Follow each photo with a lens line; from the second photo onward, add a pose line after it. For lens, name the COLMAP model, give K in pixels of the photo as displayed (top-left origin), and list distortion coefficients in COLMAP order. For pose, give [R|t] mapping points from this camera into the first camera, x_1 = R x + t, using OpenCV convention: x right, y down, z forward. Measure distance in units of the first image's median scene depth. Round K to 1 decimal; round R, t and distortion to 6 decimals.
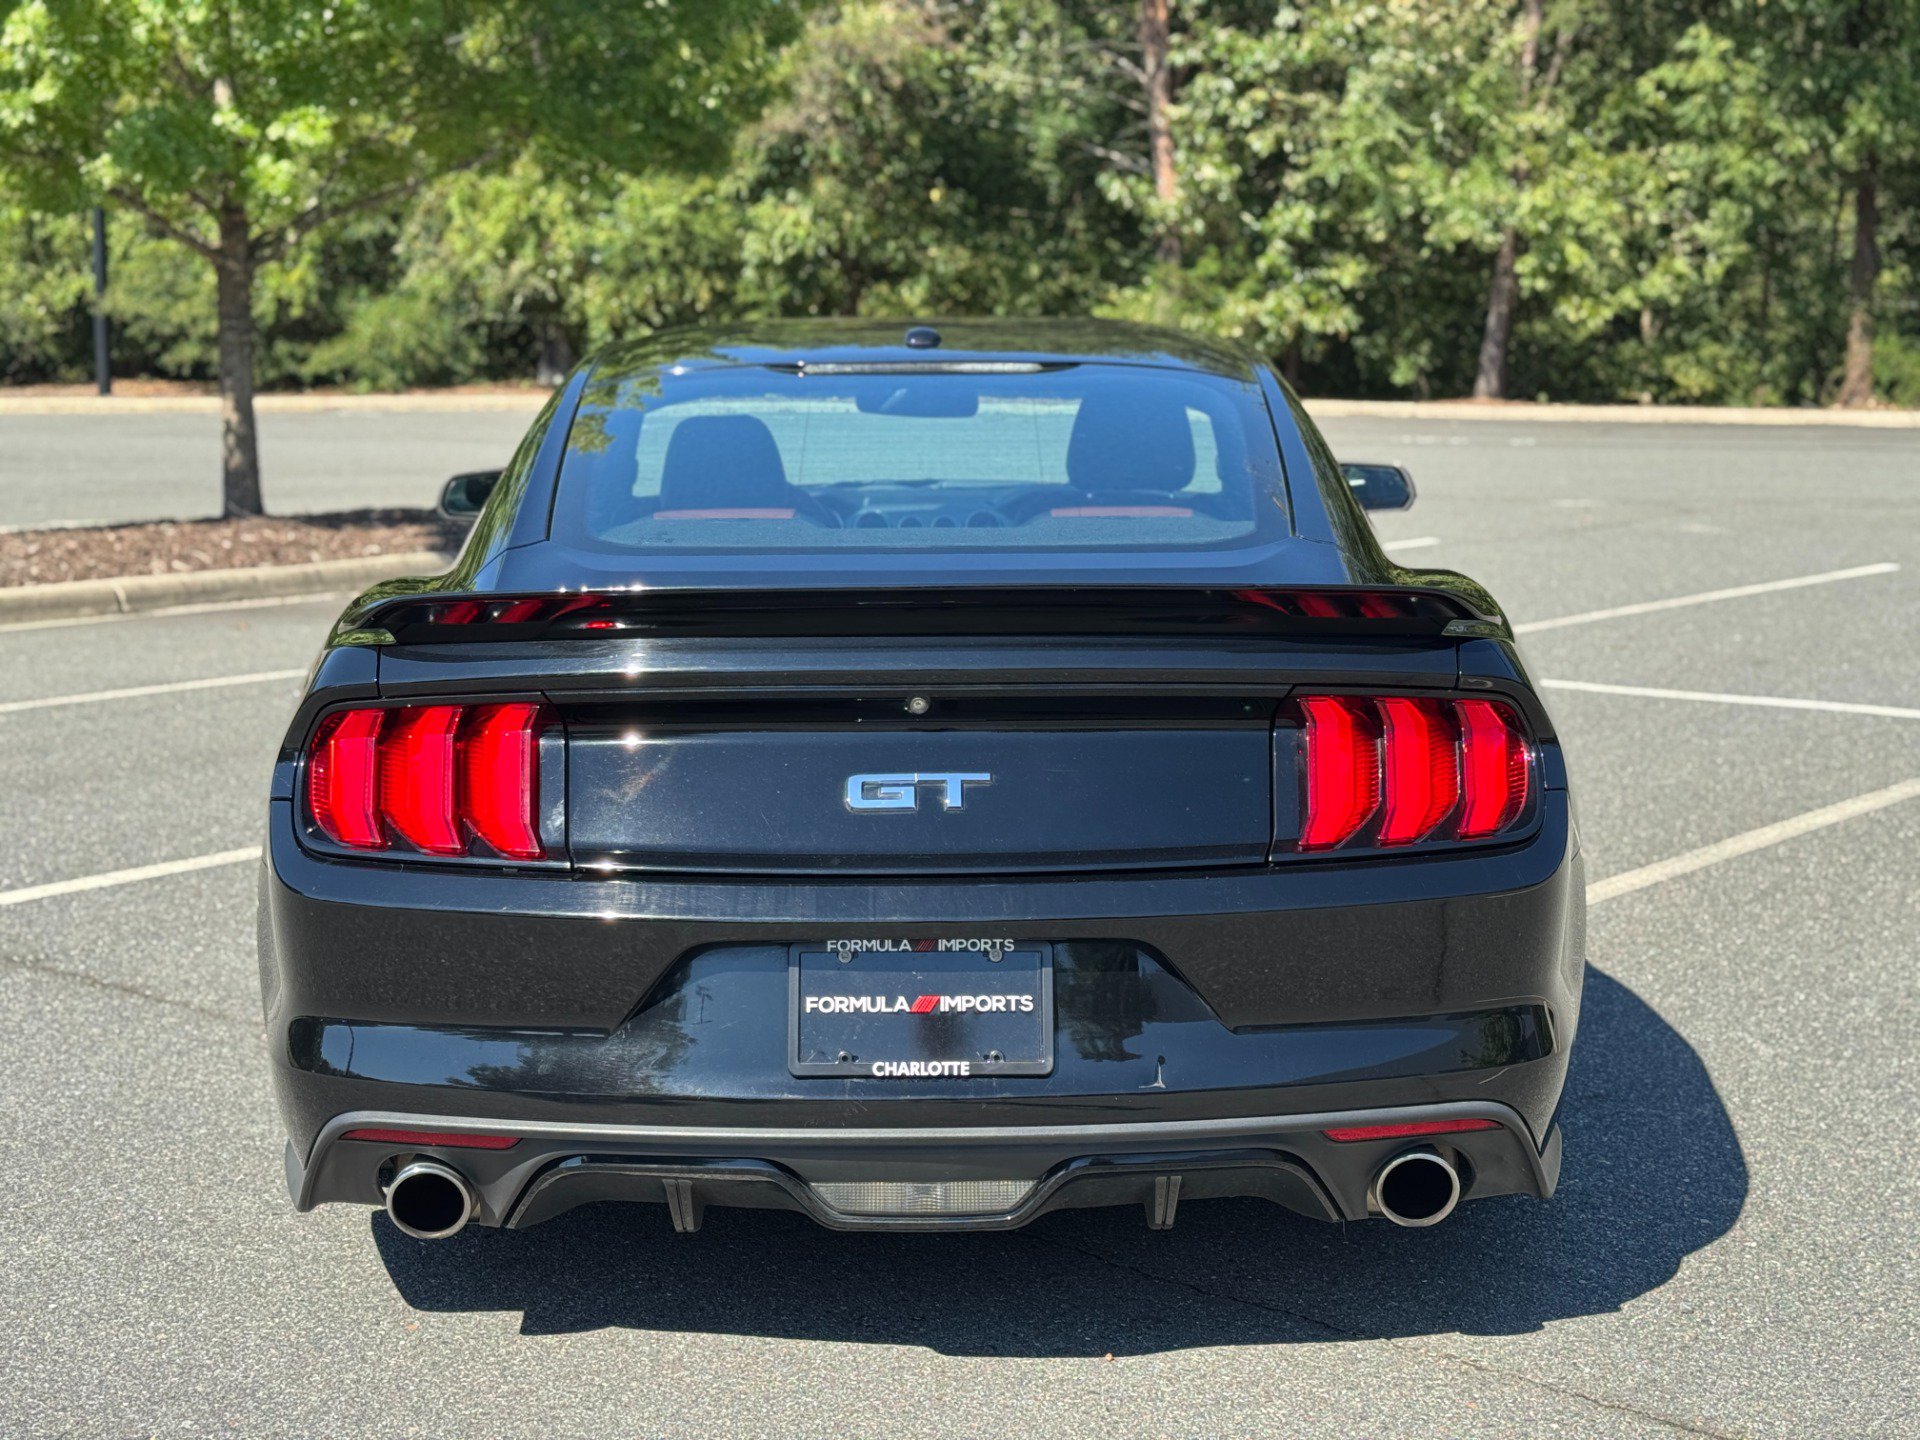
lens RADIAL K [[2650.4, 0, 953.2], [0, 2650.4, 720.6], [0, 0, 1]] dist [0.176627, -0.353493]
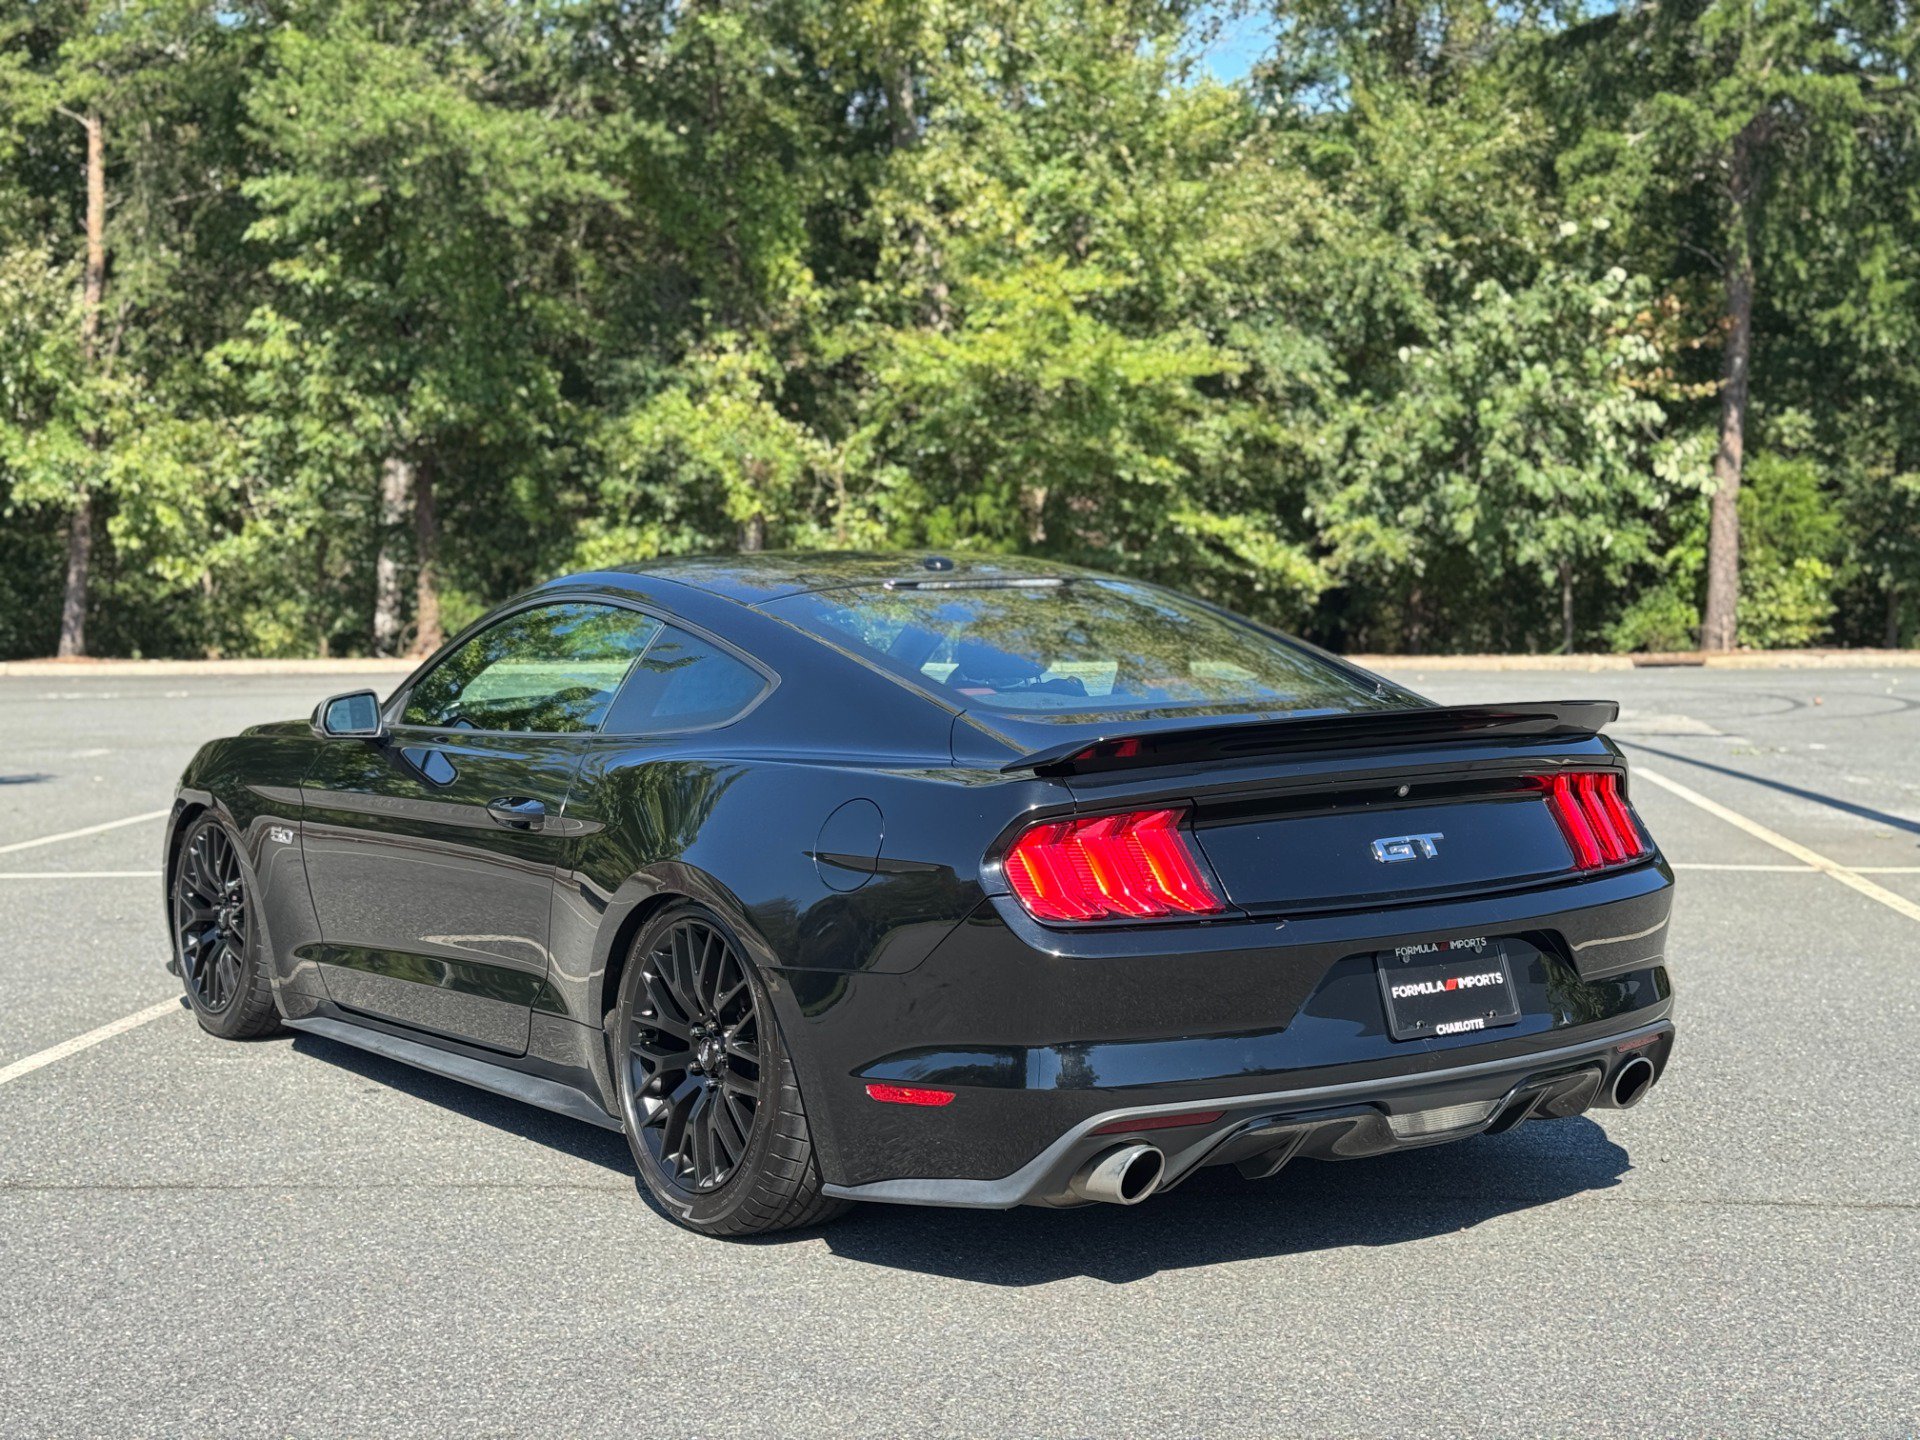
lens RADIAL K [[2650.4, 0, 953.2], [0, 2650.4, 720.6], [0, 0, 1]] dist [0.176627, -0.353493]
pose [[0.823593, -0.044207, 0.565456, -0.104593], [0.098855, 0.992887, -0.066359, 0.002910], [-0.558500, 0.110551, 0.822105, -0.009983]]
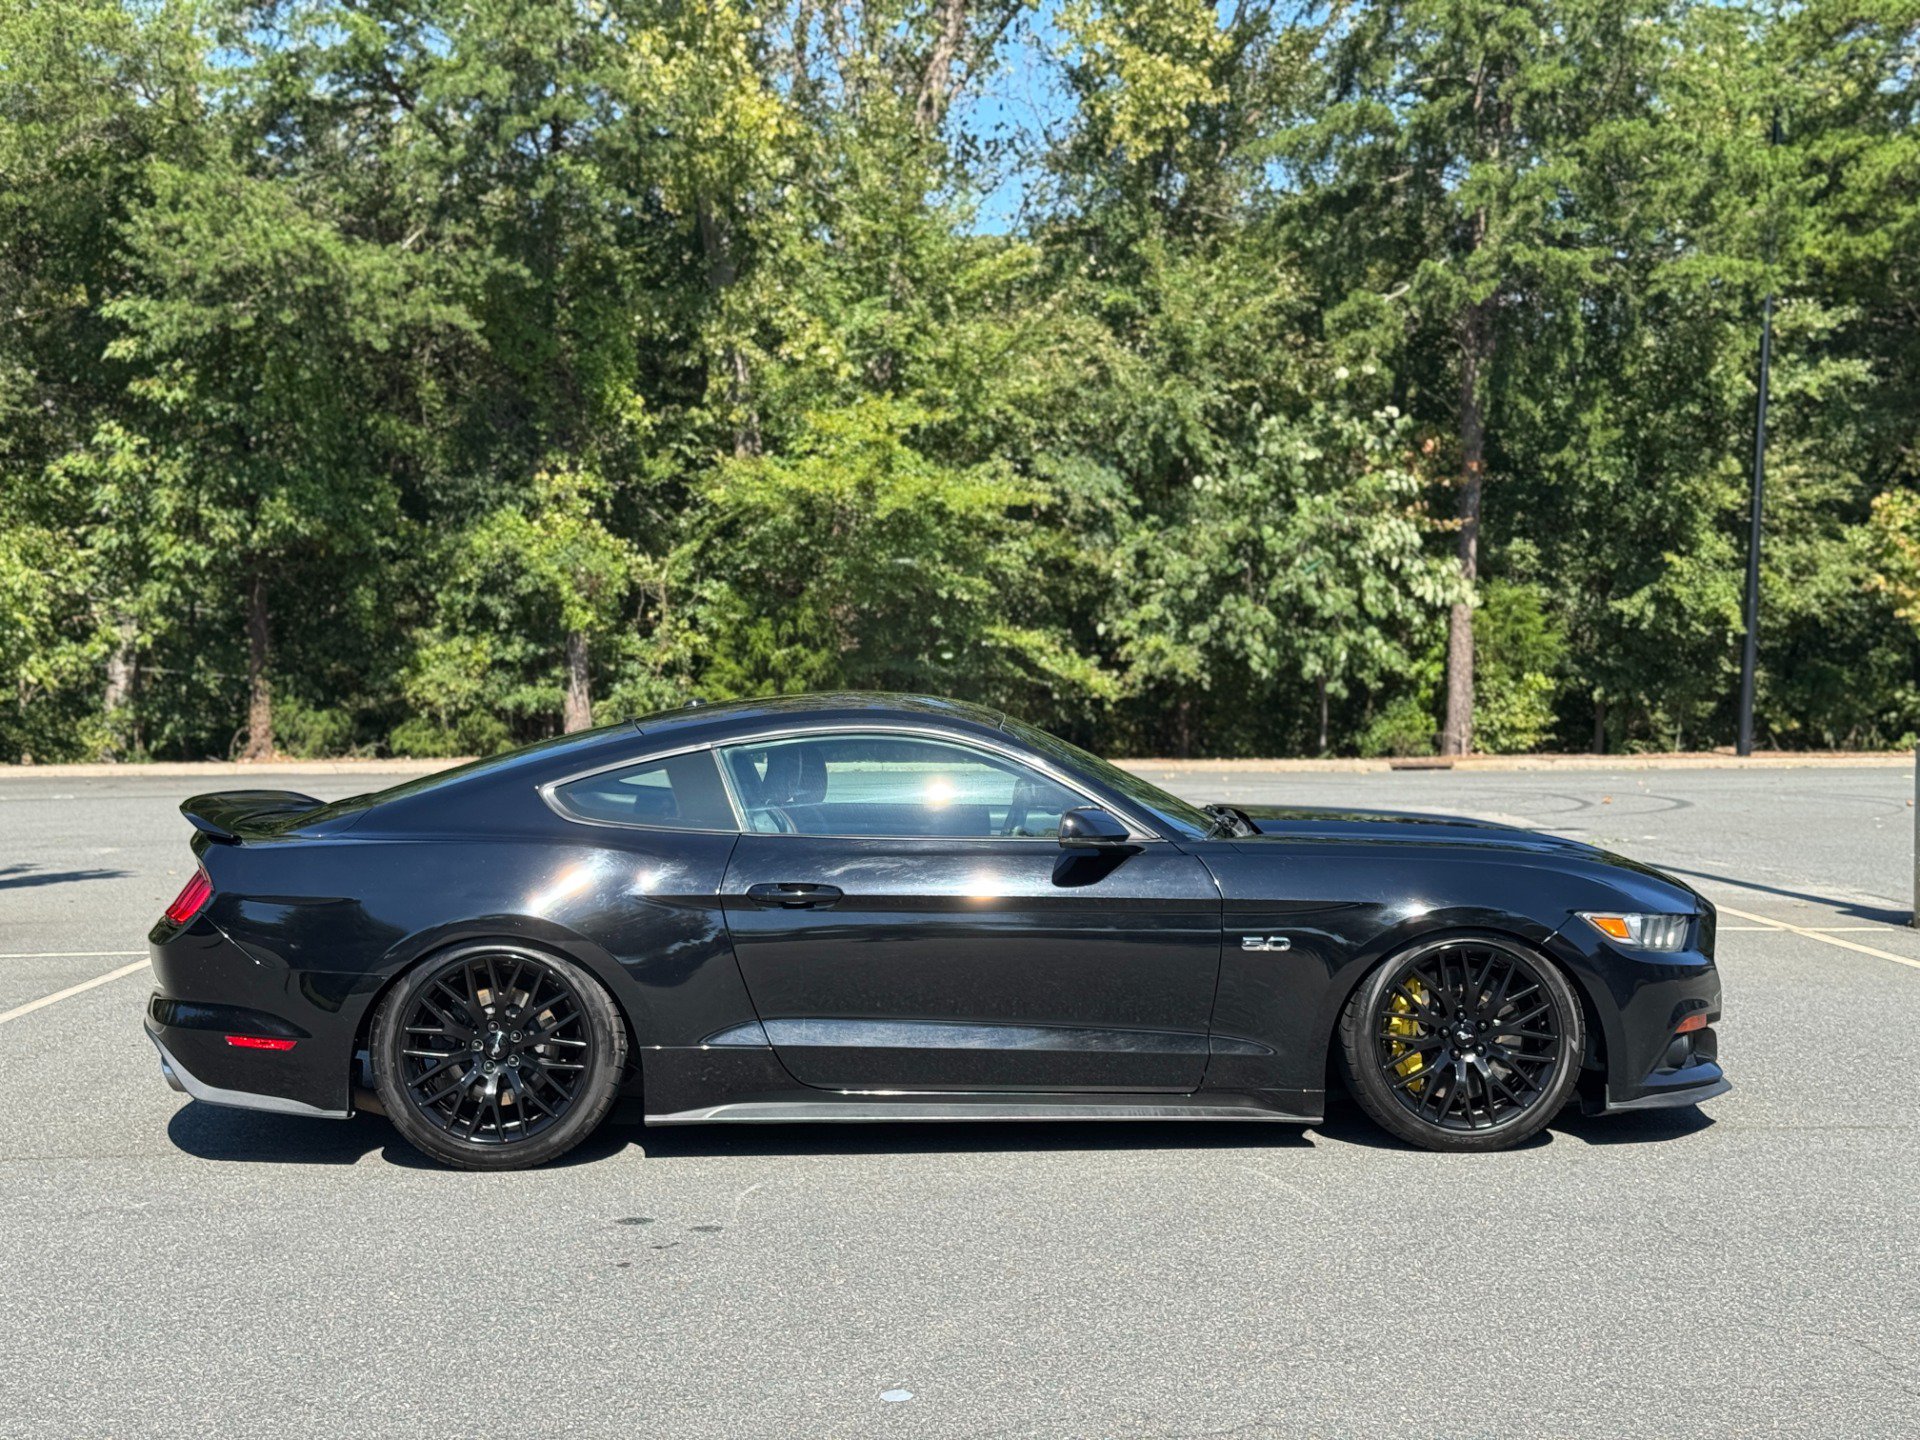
lens RADIAL K [[2650.4, 0, 953.2], [0, 2650.4, 720.6], [0, 0, 1]] dist [0.176627, -0.353493]
pose [[0.734429, -0.020103, 0.678387, -0.213683], [0.110687, 0.989726, -0.090502, 0.001320], [-0.669598, 0.141556, 0.729109, -0.017237]]
